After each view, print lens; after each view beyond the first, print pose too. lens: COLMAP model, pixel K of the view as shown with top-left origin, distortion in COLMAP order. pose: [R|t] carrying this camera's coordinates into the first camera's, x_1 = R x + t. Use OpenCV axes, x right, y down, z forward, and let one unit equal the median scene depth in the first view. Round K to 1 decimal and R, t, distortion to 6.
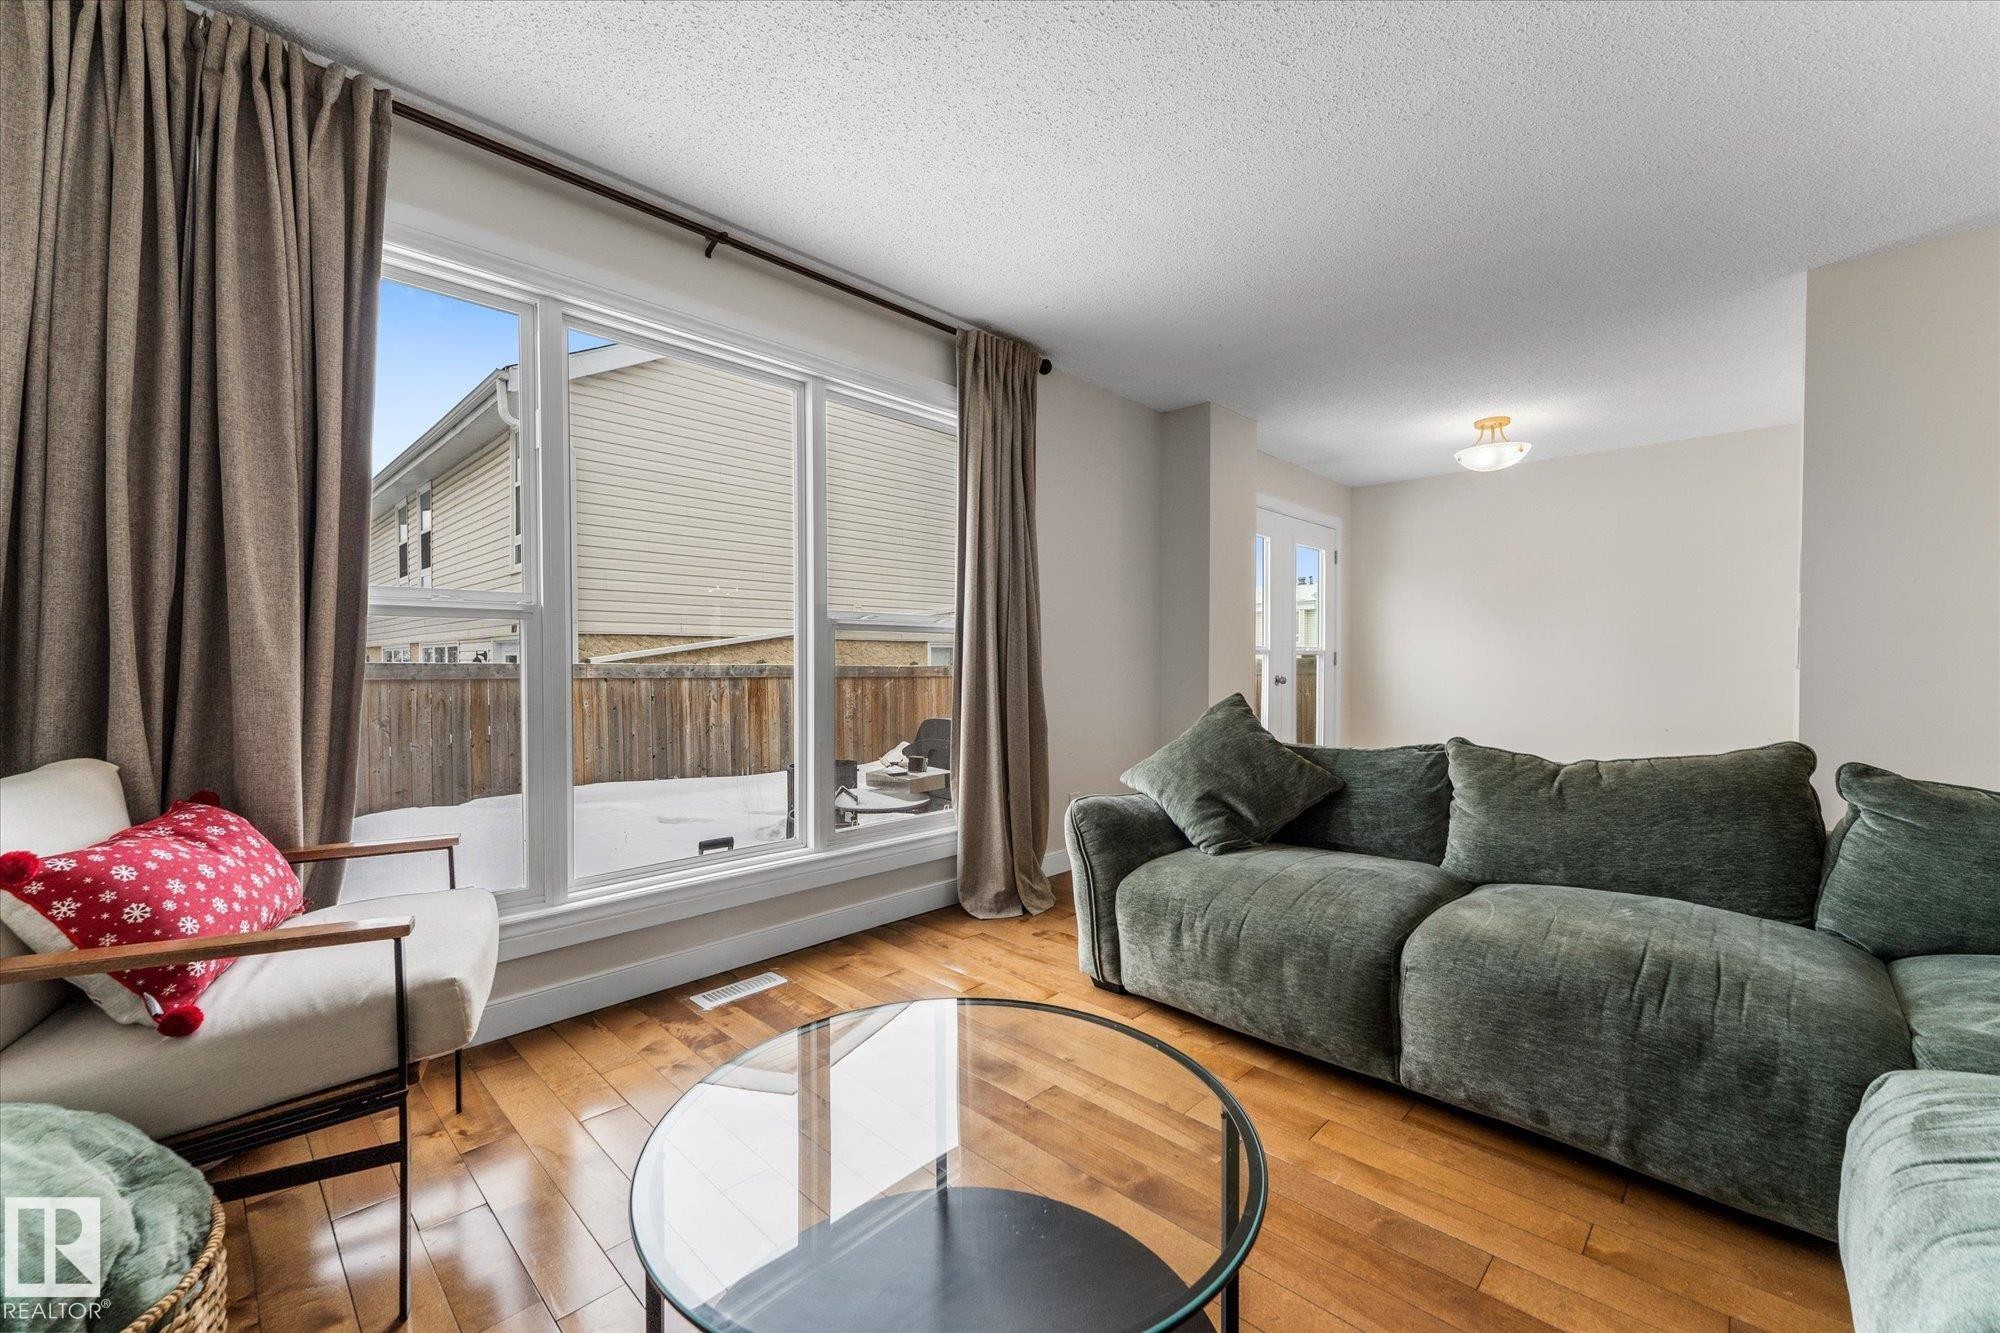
lens RADIAL K [[814.7, 0, 993.8], [0, 814.7, 692.9], [0, 0, 1]] dist [-0.000301, 0.000050]
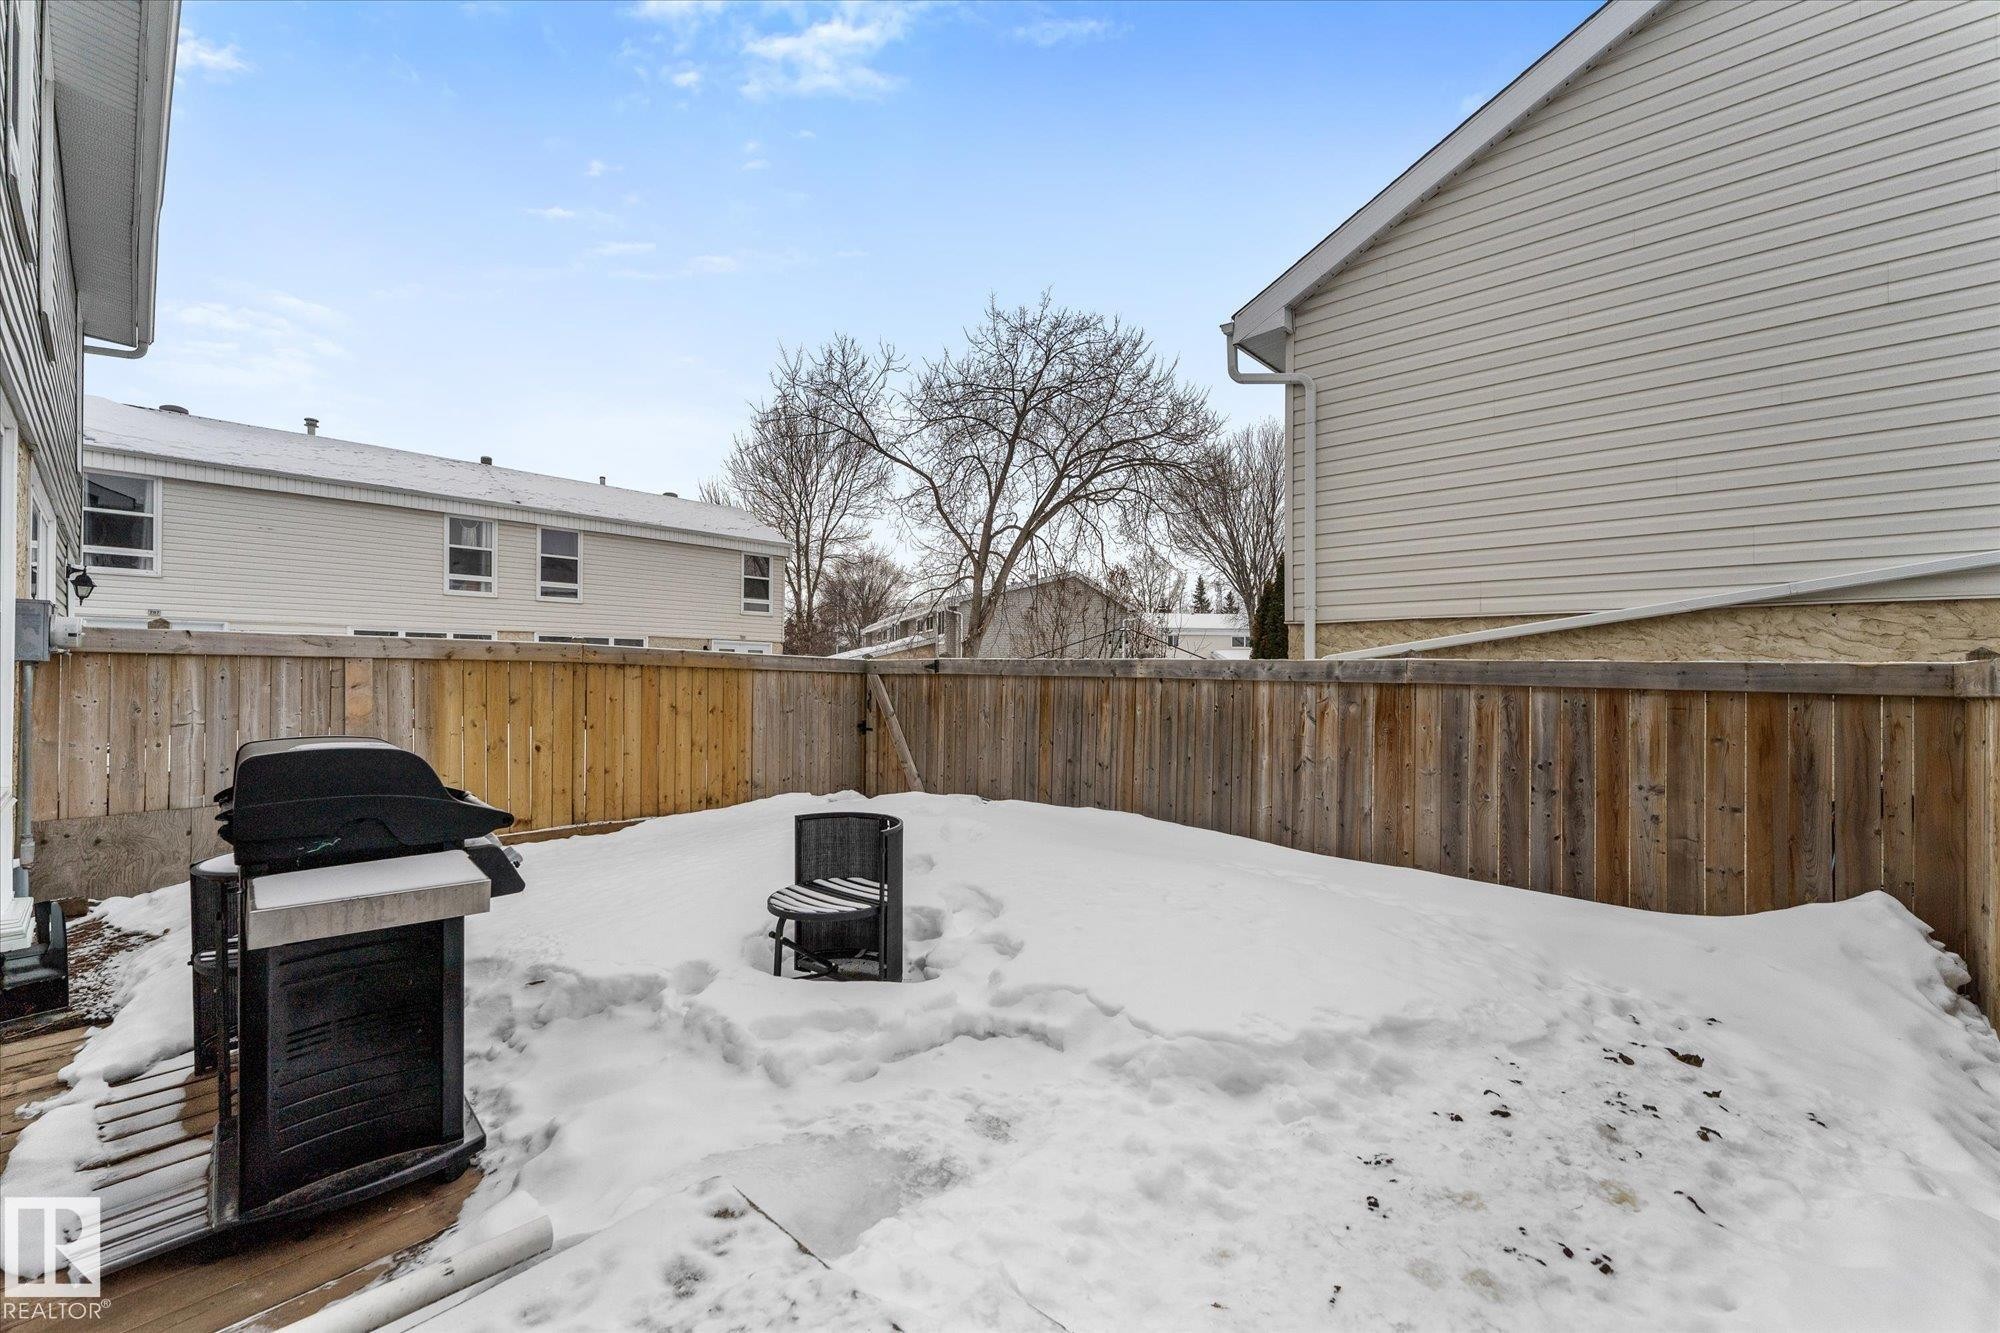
lens RADIAL K [[777.0, 0, 1000.0], [0, 777.0, 666.5], [0, 0, 1]] dist [-0.000222, -0.000003]
pose [[0.049585, -0.004252, -0.998761, 0.218269], [-0.044581, 0.998985, -0.006466, -0.015802], [0.997774, 0.044846, 0.049345, 0.731812]]
